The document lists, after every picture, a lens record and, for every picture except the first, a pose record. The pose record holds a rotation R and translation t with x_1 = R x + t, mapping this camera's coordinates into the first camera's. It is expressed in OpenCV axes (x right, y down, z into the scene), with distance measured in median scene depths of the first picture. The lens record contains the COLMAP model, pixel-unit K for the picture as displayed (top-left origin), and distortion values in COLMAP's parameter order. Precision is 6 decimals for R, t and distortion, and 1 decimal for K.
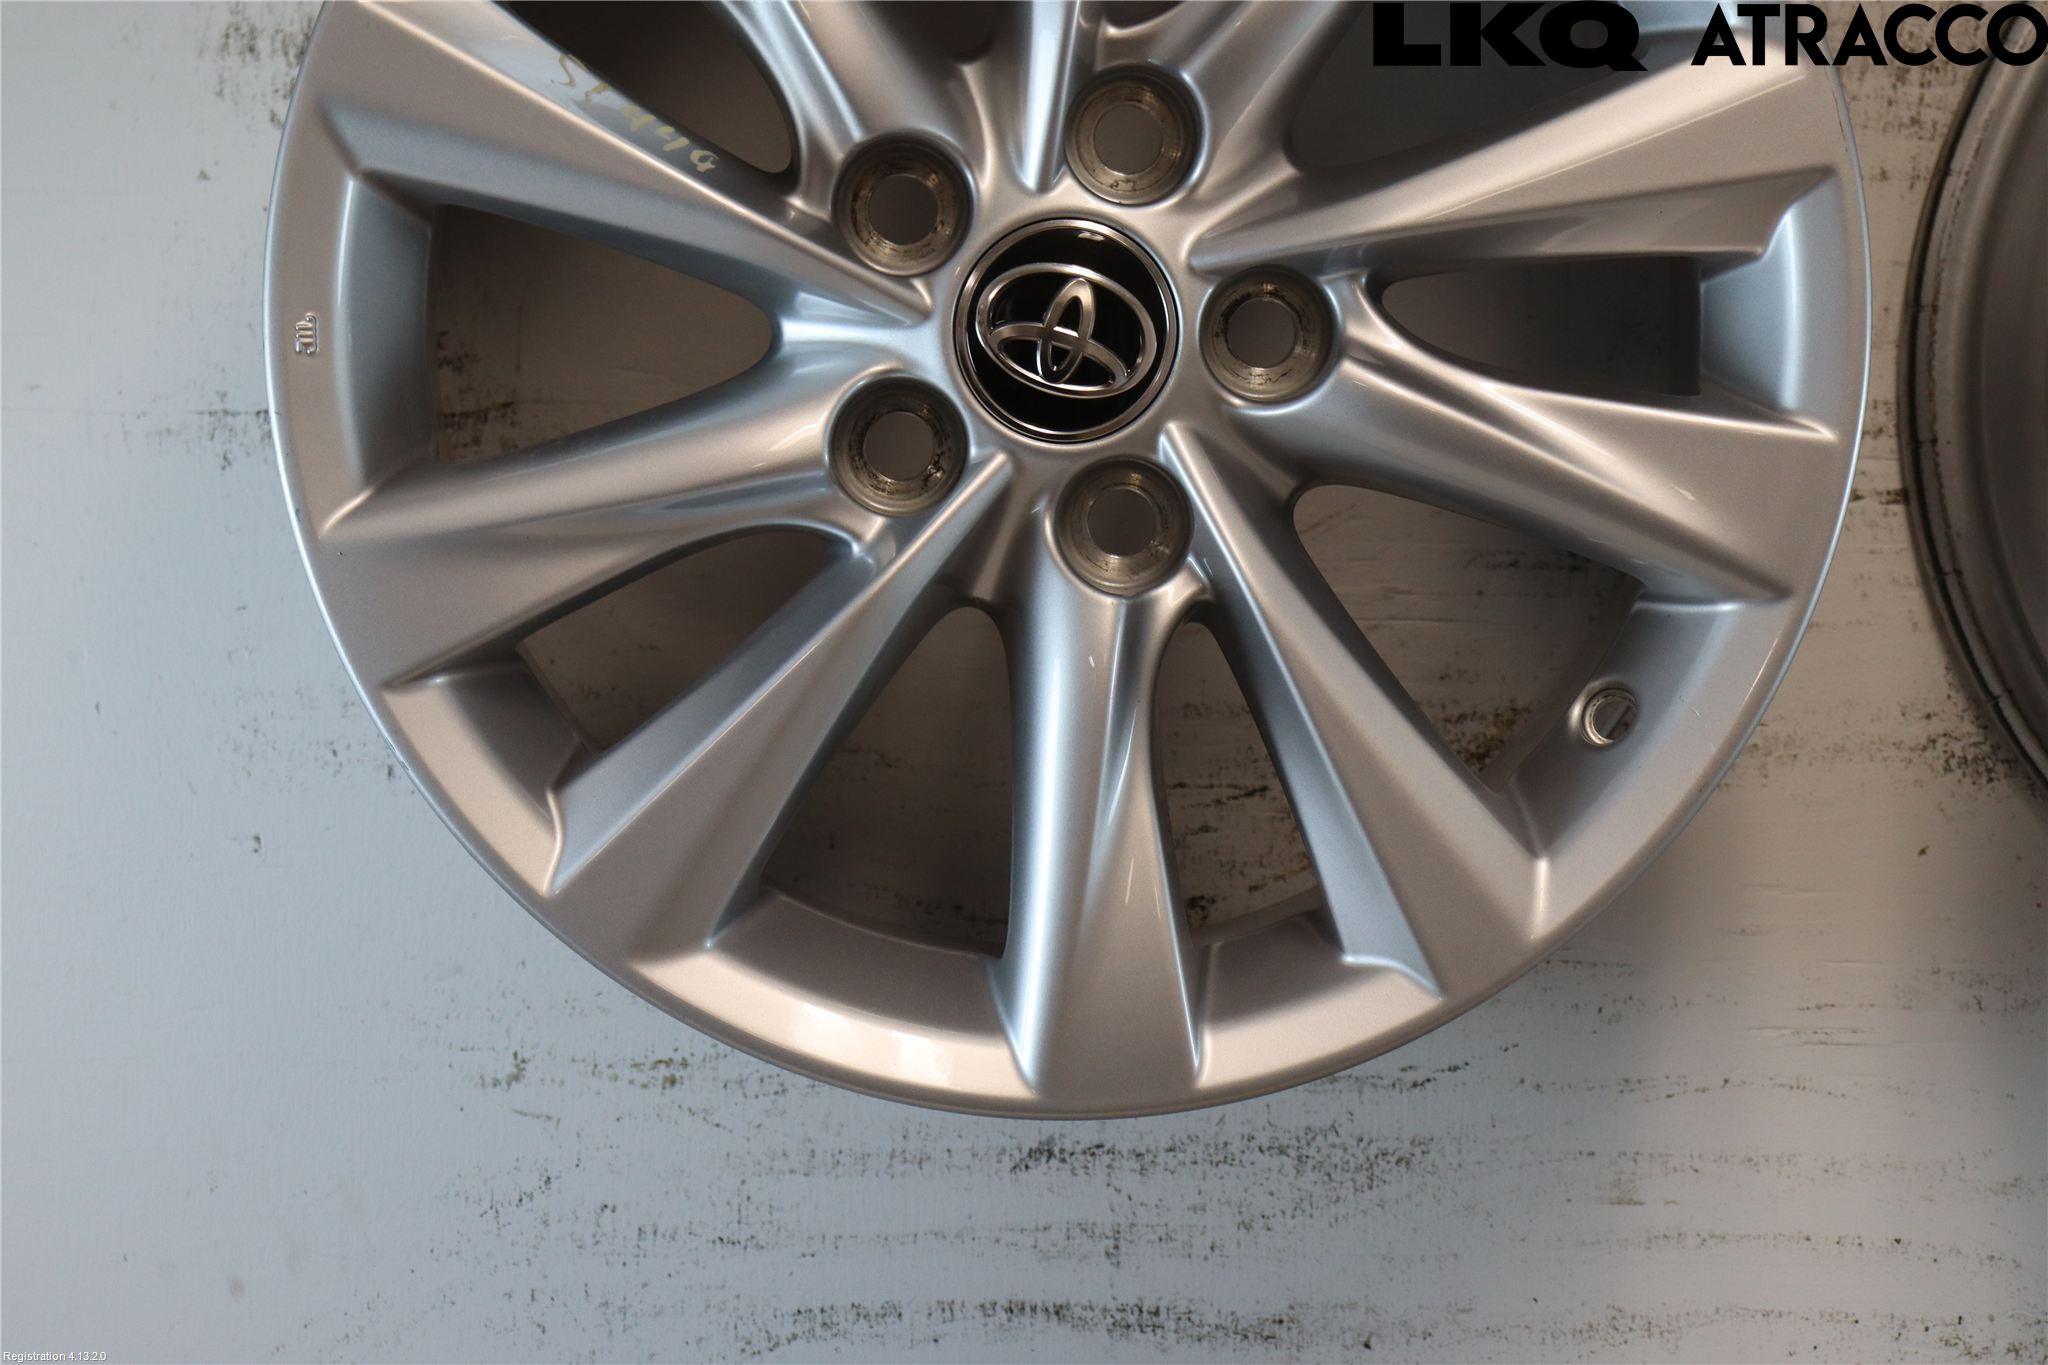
lens RADIAL K [[4866.7, 0, 1018.9], [0, 4866.7, 683.6], [0, 0, 1]] dist [0.356391, 1.033606]
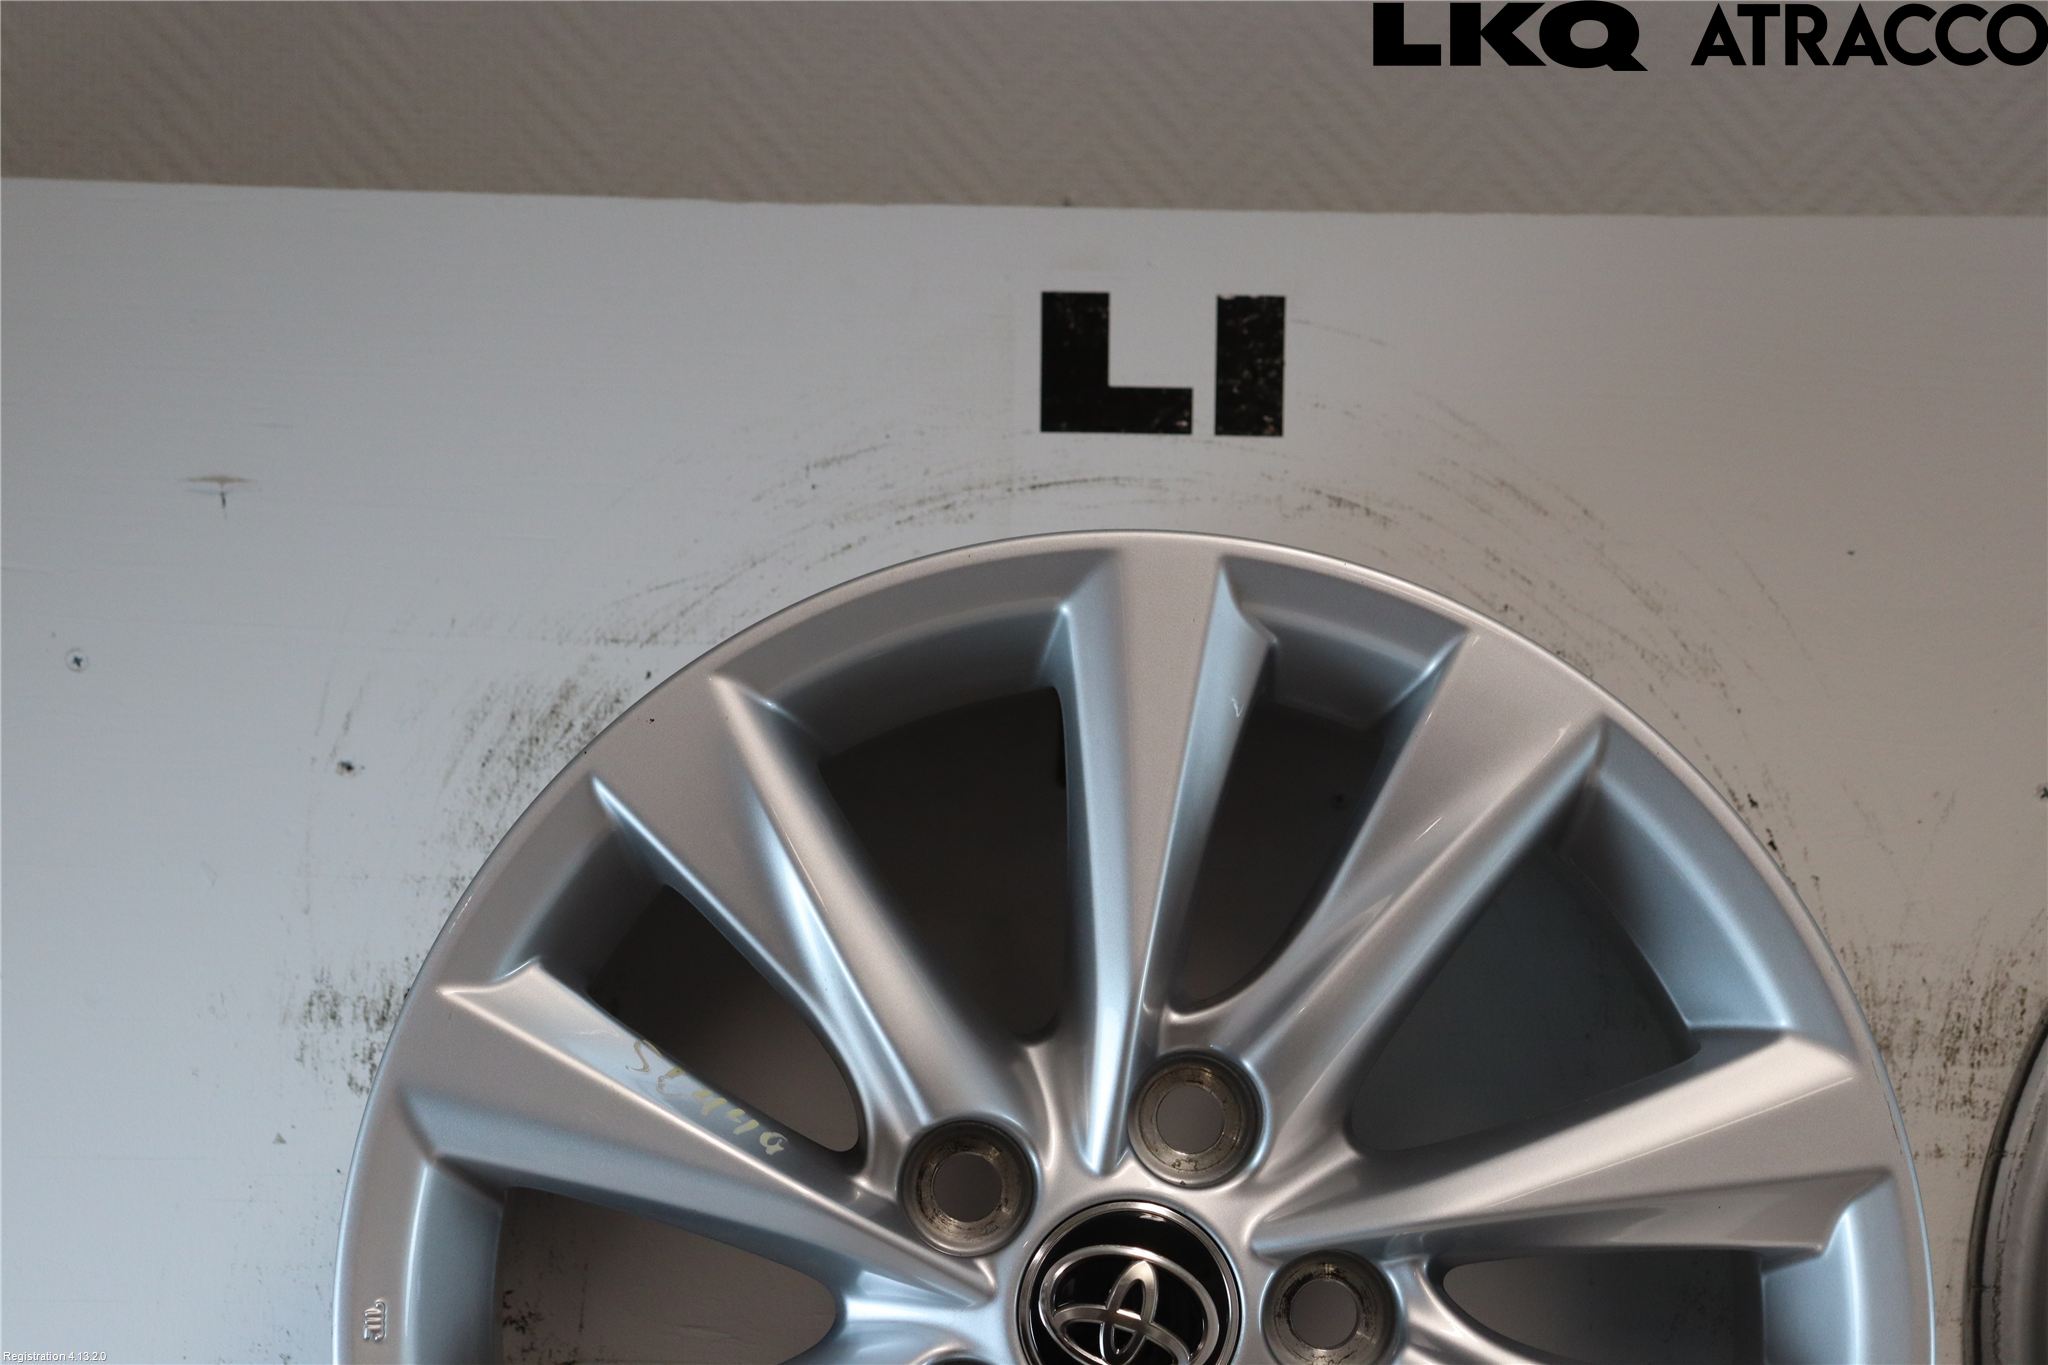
lens RADIAL K [[4866.7, 0, 1018.9], [0, 4866.7, 683.6], [0, 0, 1]] dist [0.356391, 1.033606]
pose [[0.999921, 0.006391, -0.010797, -0.002569], [-0.008038, 0.987064, -0.160127, -0.034229], [0.009634, 0.160201, 0.987037, -0.014499]]
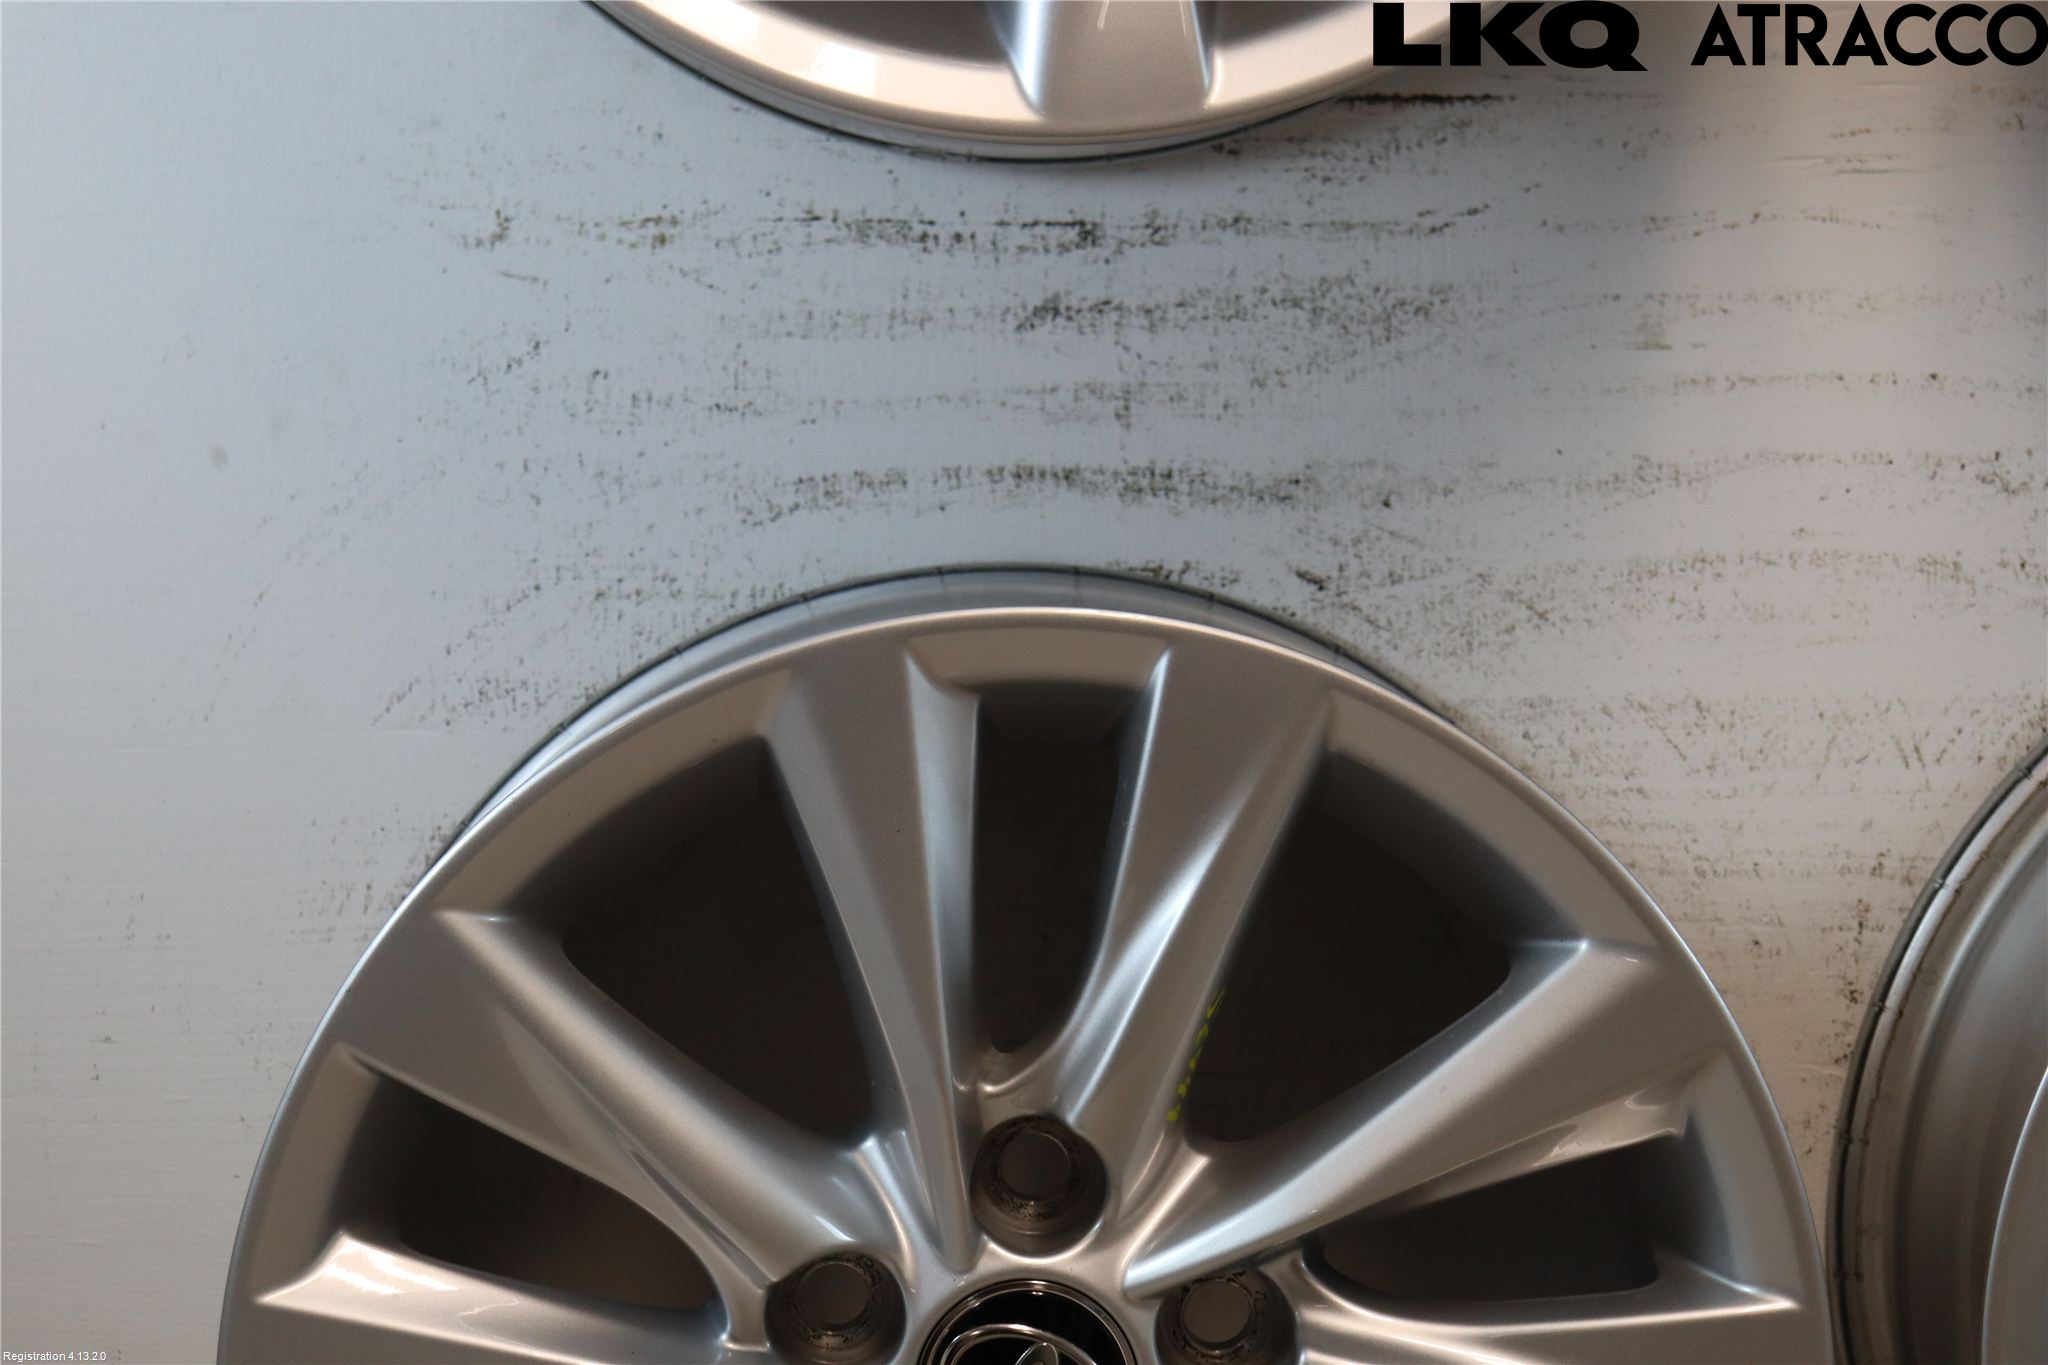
lens RADIAL K [[4866.7, 0, 1018.9], [0, 4866.7, 683.6], [0, 0, 1]] dist [0.356391, 1.033606]
pose [[0.999748, -0.022404, 0.001024, -0.003651], [0.022396, 0.999719, 0.007709, 0.166168], [-0.001196, -0.007684, 0.999970, 0.035954]]
